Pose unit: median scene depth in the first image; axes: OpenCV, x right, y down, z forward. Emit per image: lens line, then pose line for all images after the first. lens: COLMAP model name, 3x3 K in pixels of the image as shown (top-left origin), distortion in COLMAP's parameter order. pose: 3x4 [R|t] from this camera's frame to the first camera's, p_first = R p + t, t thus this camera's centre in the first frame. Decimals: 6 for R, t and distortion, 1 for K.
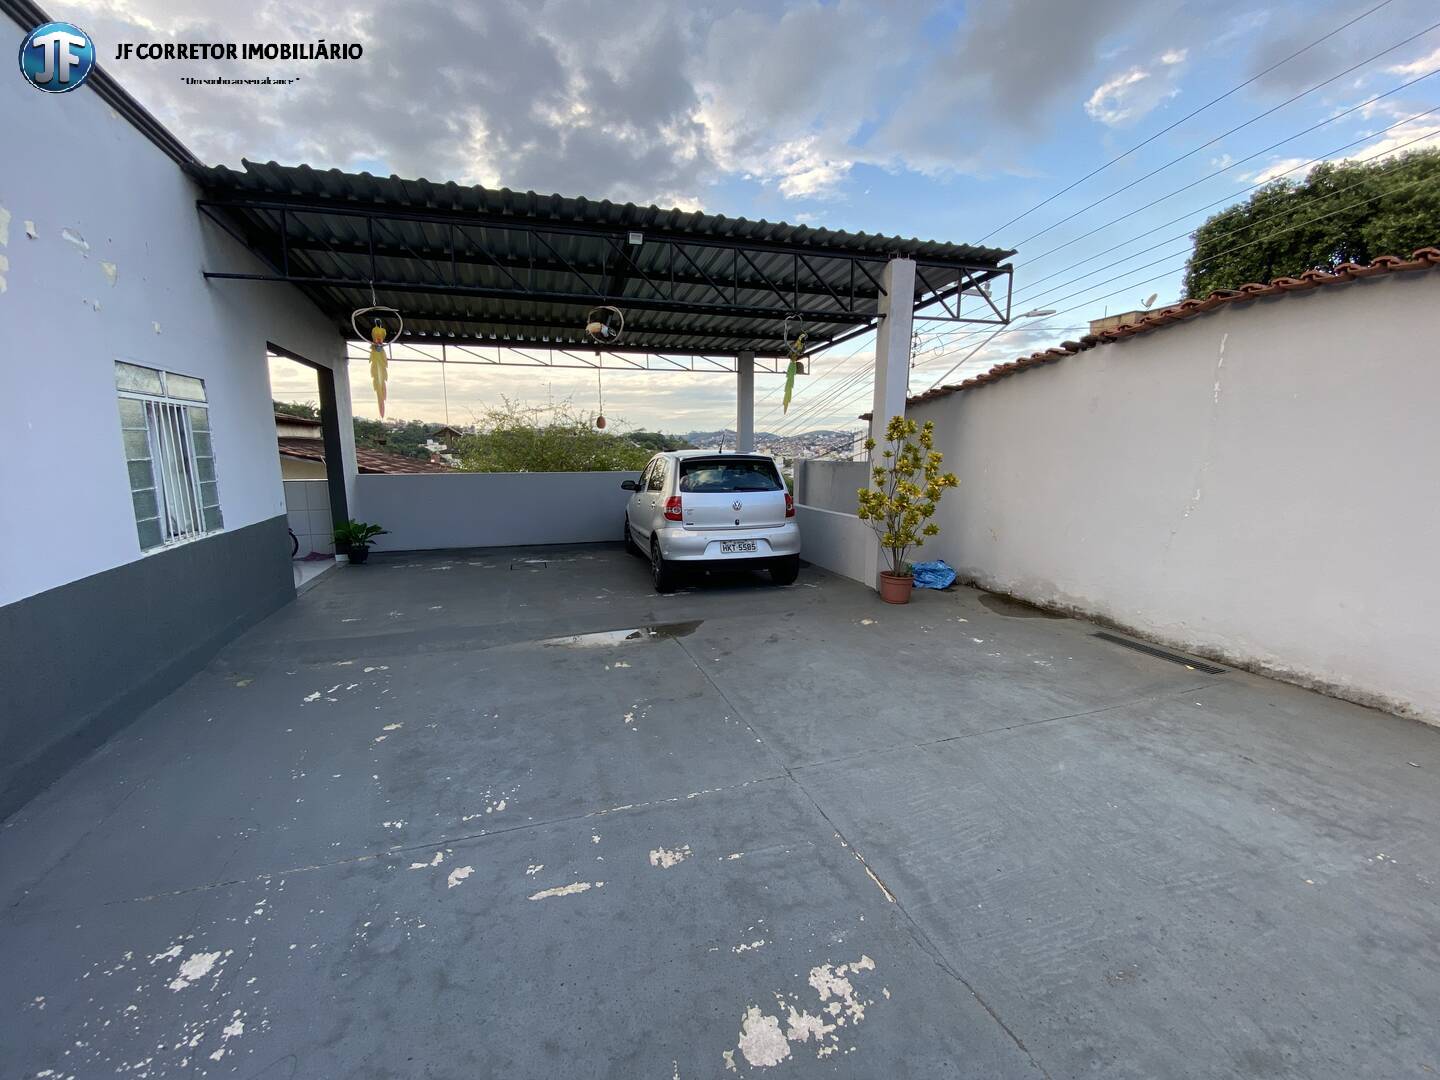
lens RADIAL K [[585.4, 0, 712.9], [0, 585.4, 541.2], [0, 0, 1]] dist [0.021453, -0.022613]
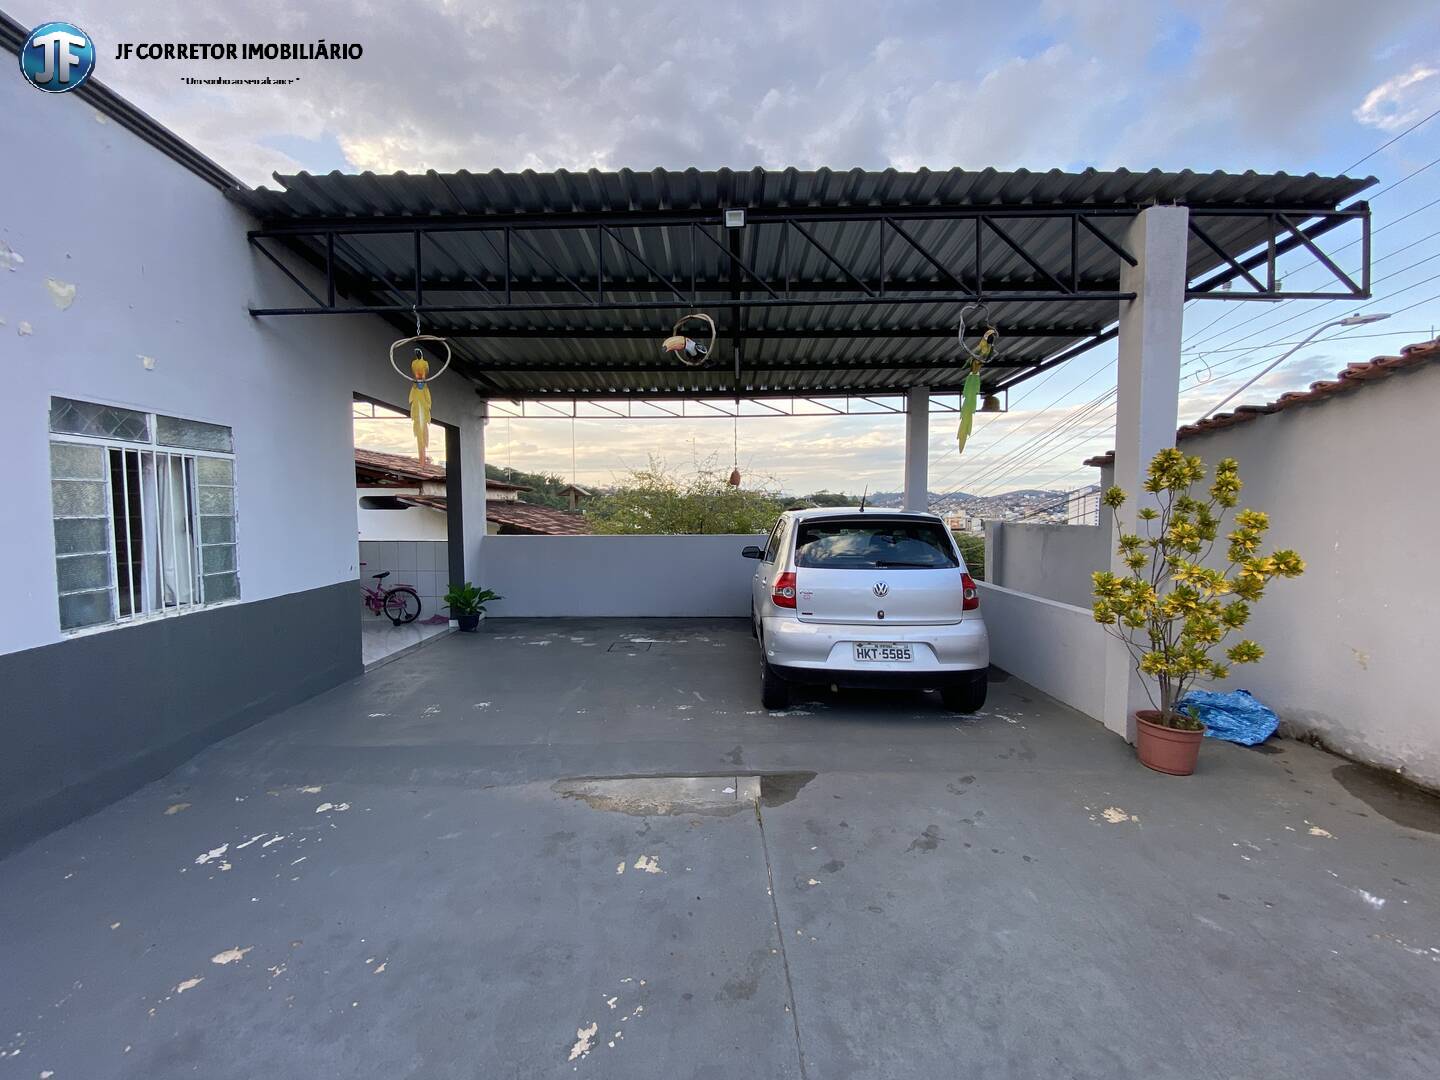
lens RADIAL K [[585.4, 0, 712.9], [0, 585.4, 541.2], [0, 0, 1]] dist [0.021453, -0.022613]
pose [[0.952819, 0.016085, -0.303114, 0.059348], [-0.047563, 0.994171, -0.096756, -0.042612], [0.299791, 0.106608, 0.948030, 0.303805]]
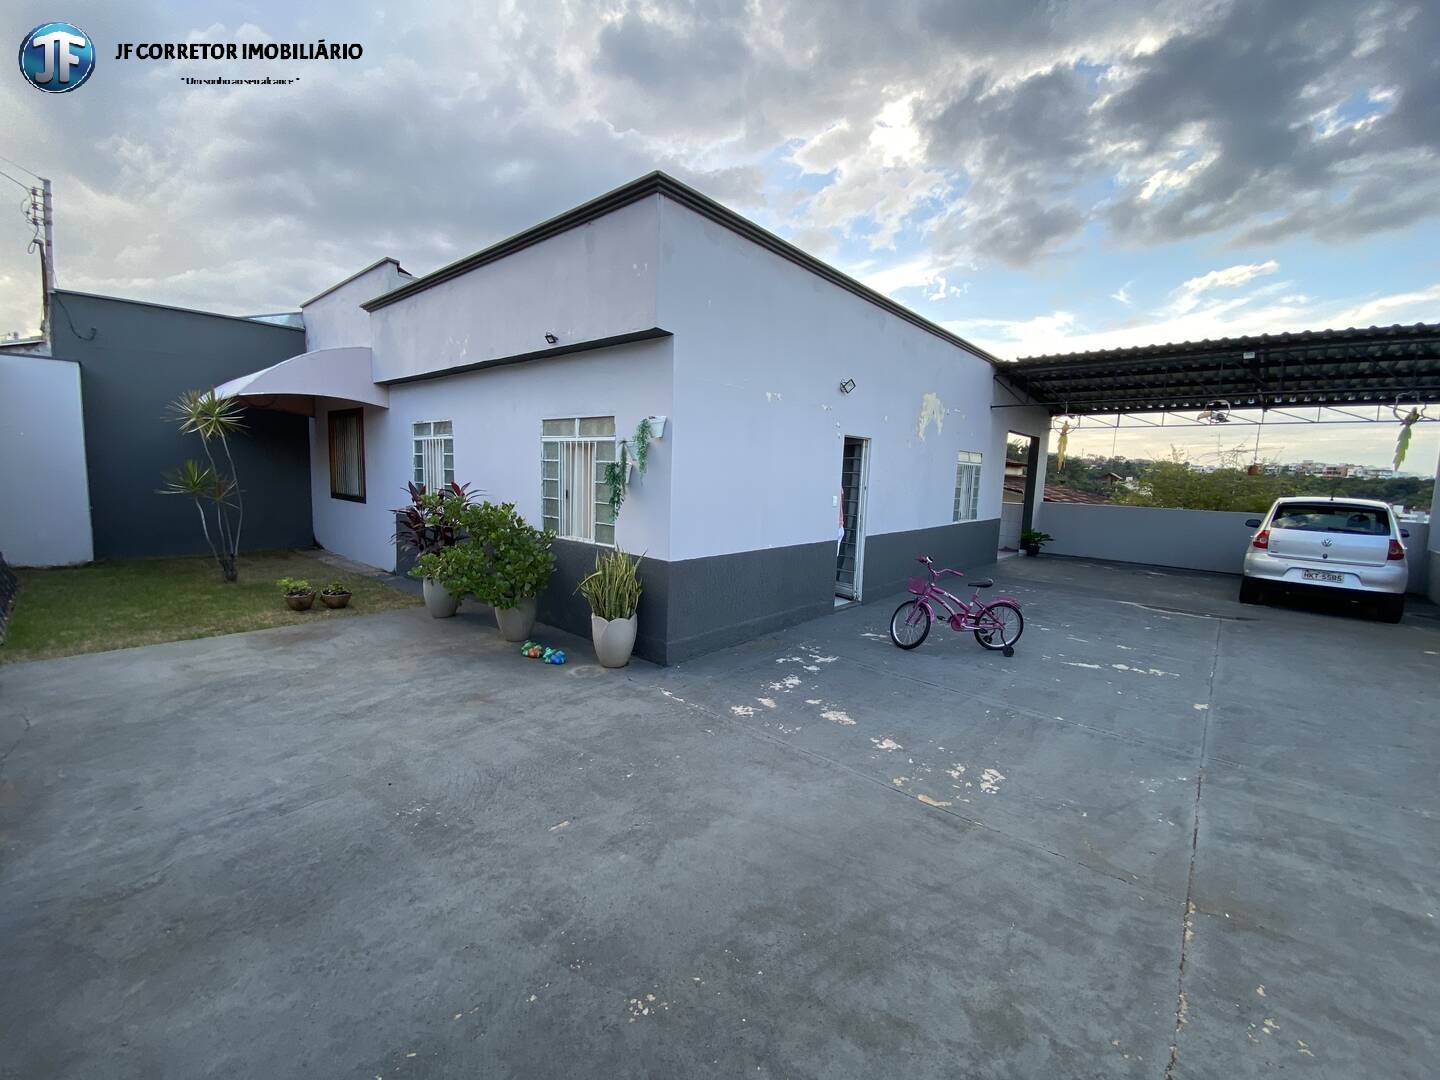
lens RADIAL K [[601.4, 0, 725.4], [0, 601.4, 537.3], [0, 0, 1]] dist [0.033106, -0.021372]
pose [[0.513562, 0.114079, -0.850435, 0.482392], [-0.172113, 0.984675, 0.028151, 0.110405], [0.840614, 0.131913, 0.525326, -0.757010]]
